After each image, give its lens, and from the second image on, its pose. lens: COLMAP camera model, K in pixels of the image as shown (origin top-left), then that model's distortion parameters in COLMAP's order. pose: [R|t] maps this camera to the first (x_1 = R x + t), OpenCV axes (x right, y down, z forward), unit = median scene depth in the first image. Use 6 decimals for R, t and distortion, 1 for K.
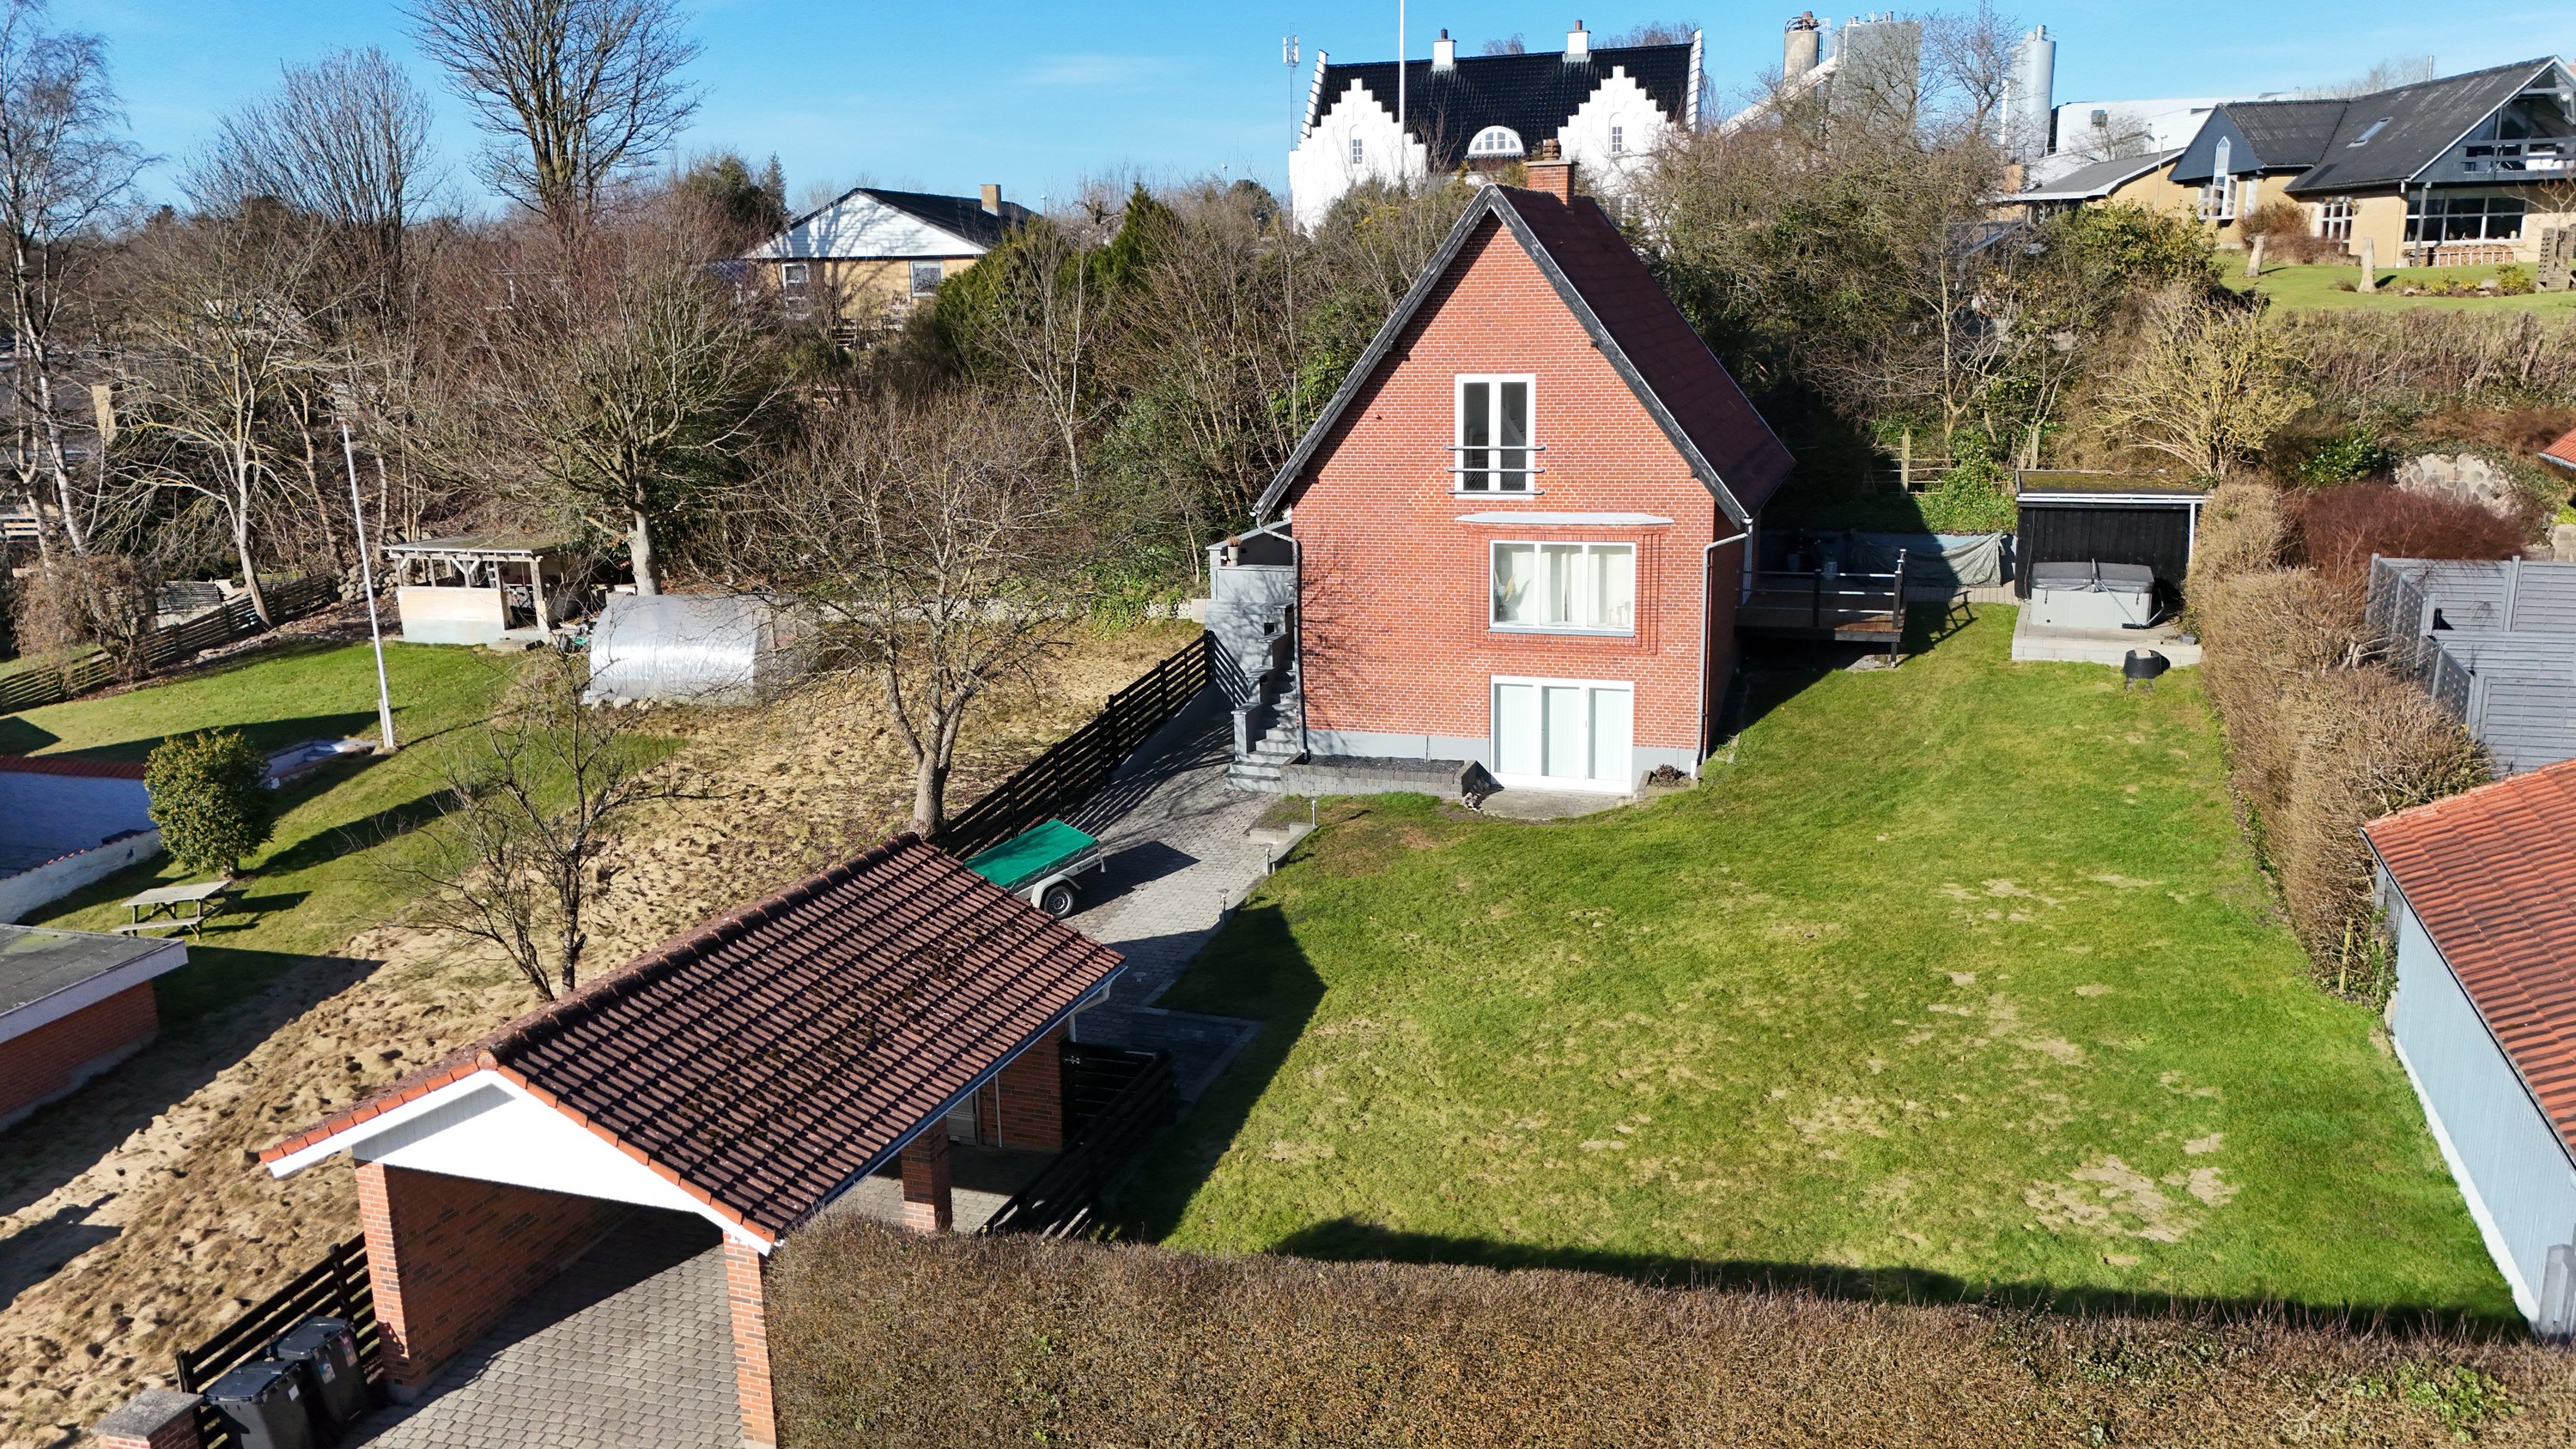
lens RADIAL K [[1885.5, 0, 1277.4], [0, 1885.5, 720.8], [0, 0, 1]] dist [0.096024, -0.104527]
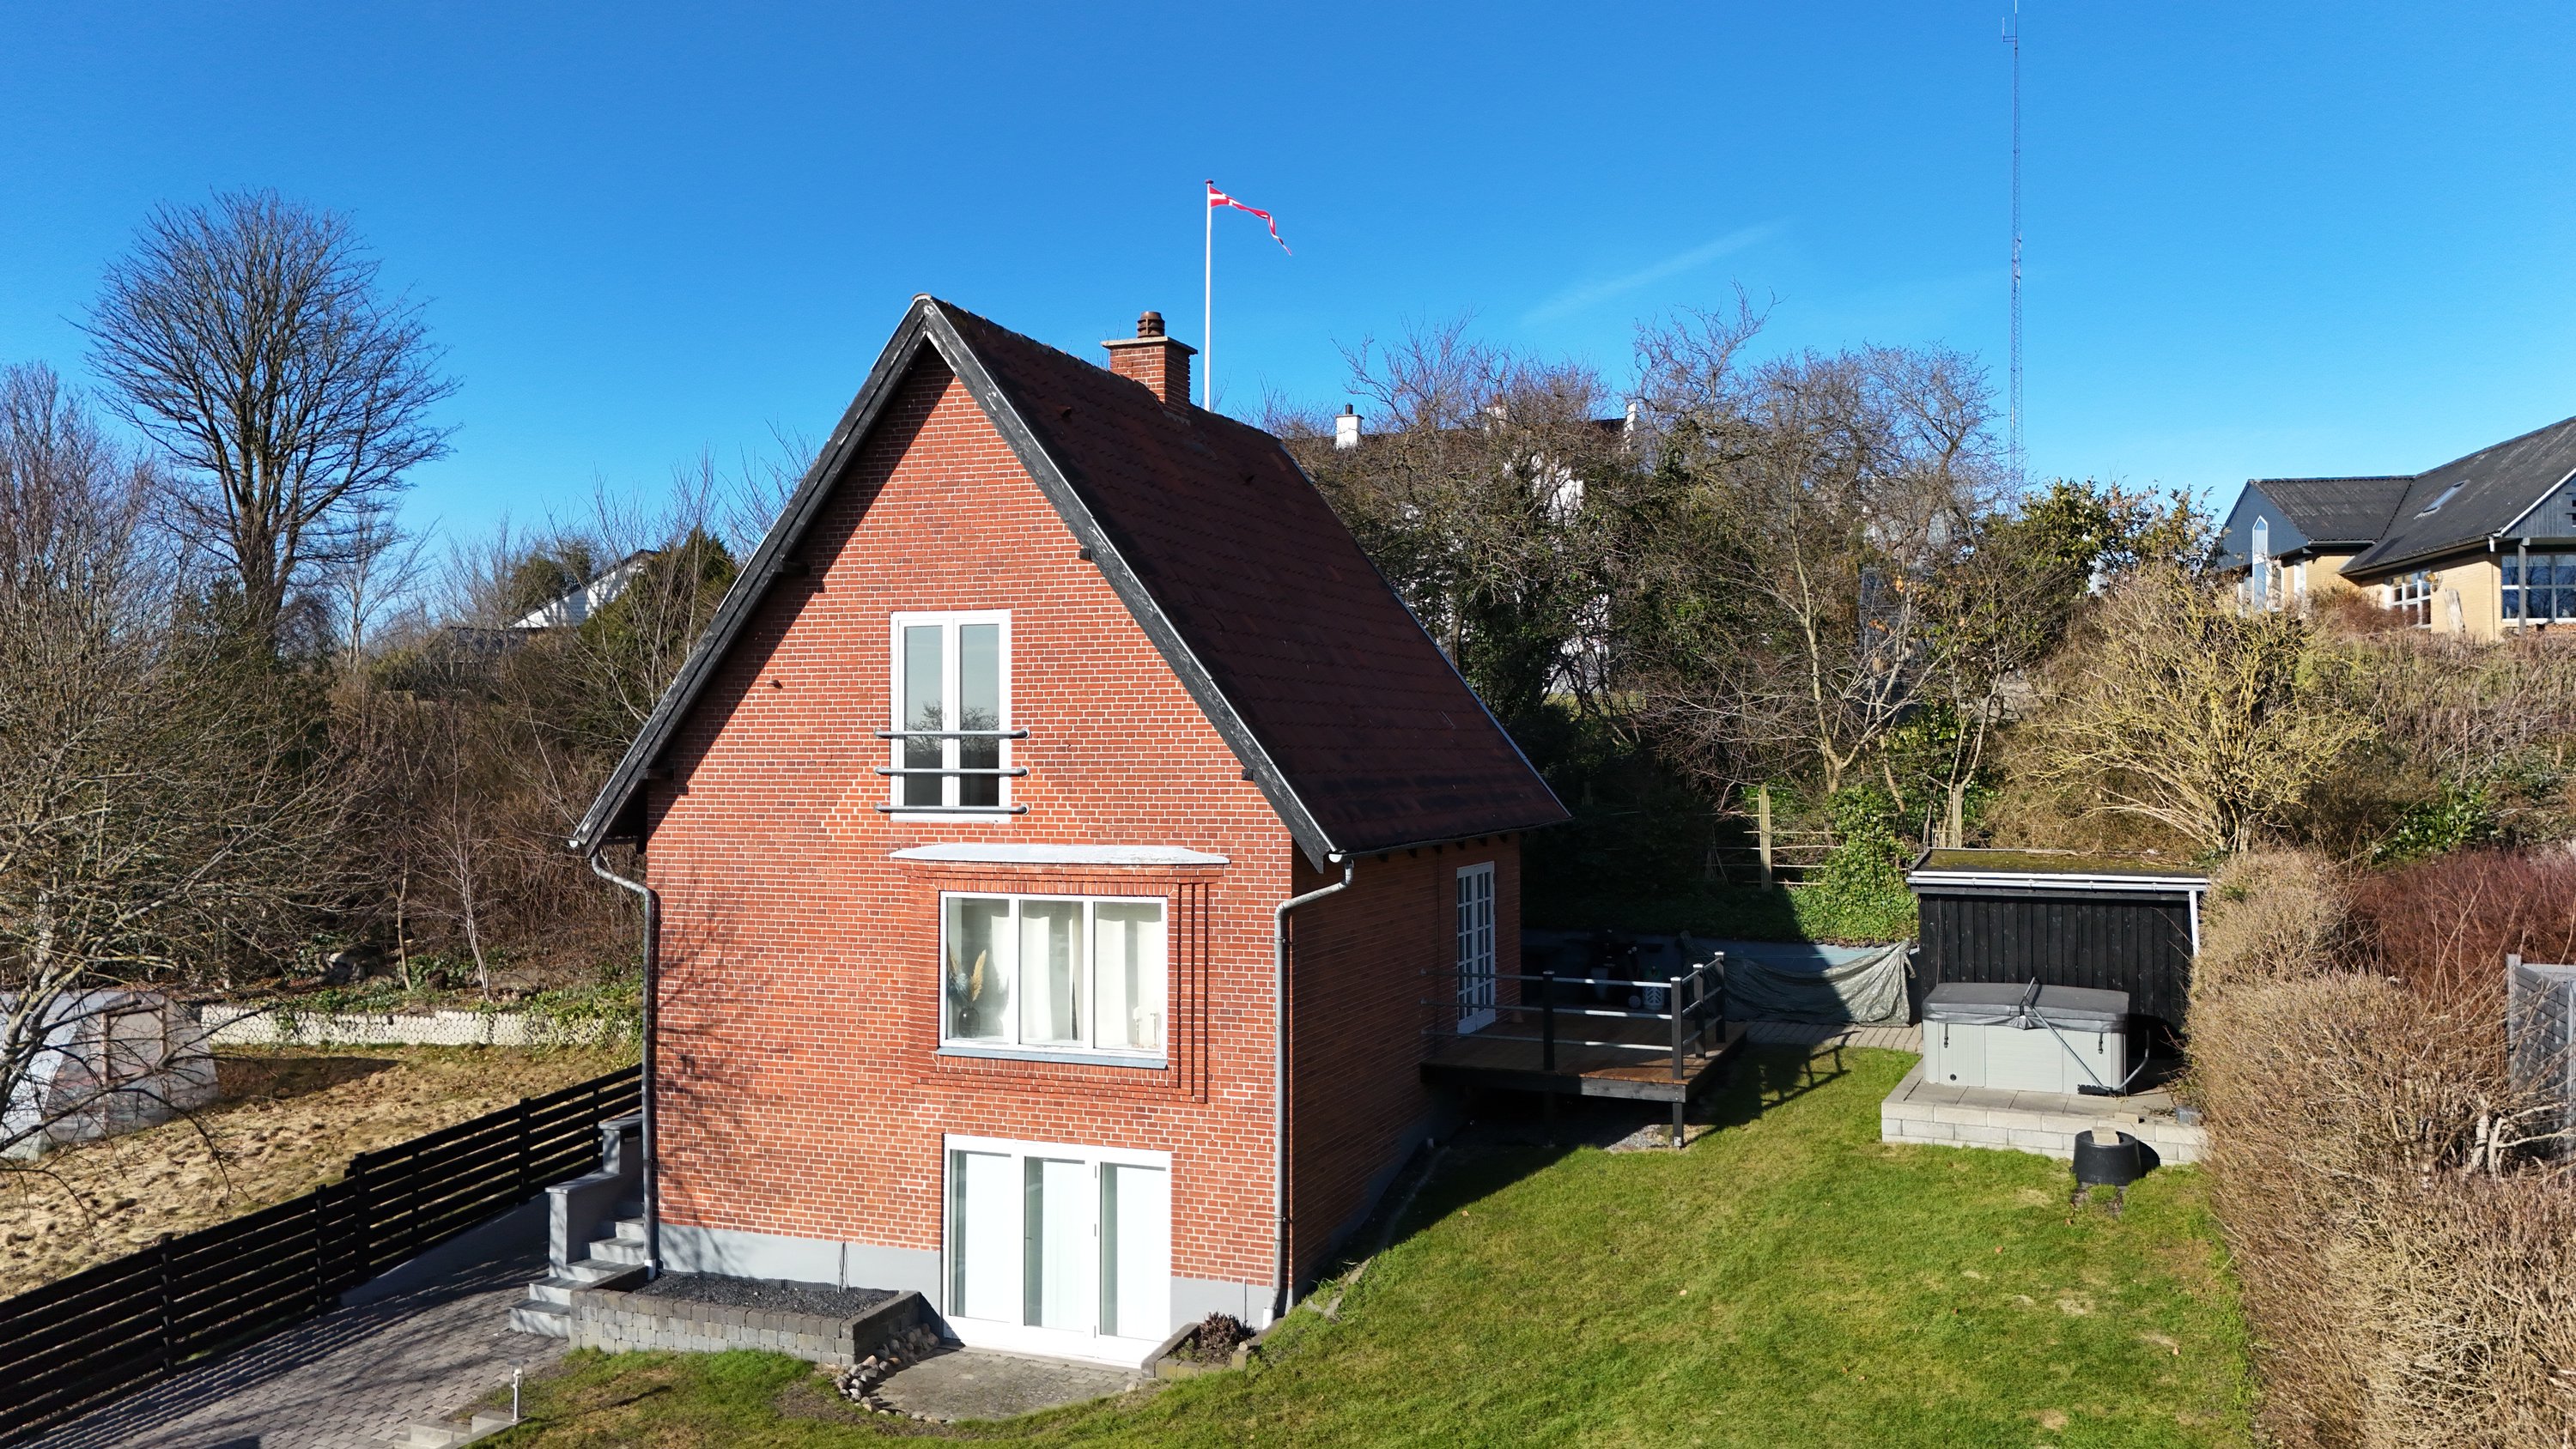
lens RADIAL K [[1886.5, 0, 1275.9], [0, 1886.5, 713.5], [0, 0, 1]] dist [0.084343, -0.081331]
pose [[0.998331, 0.021811, -0.053481, 0.239961], [-0.034444, 0.968107, -0.248157, -0.008314], [0.046363, 0.249585, 0.967242, 0.423469]]
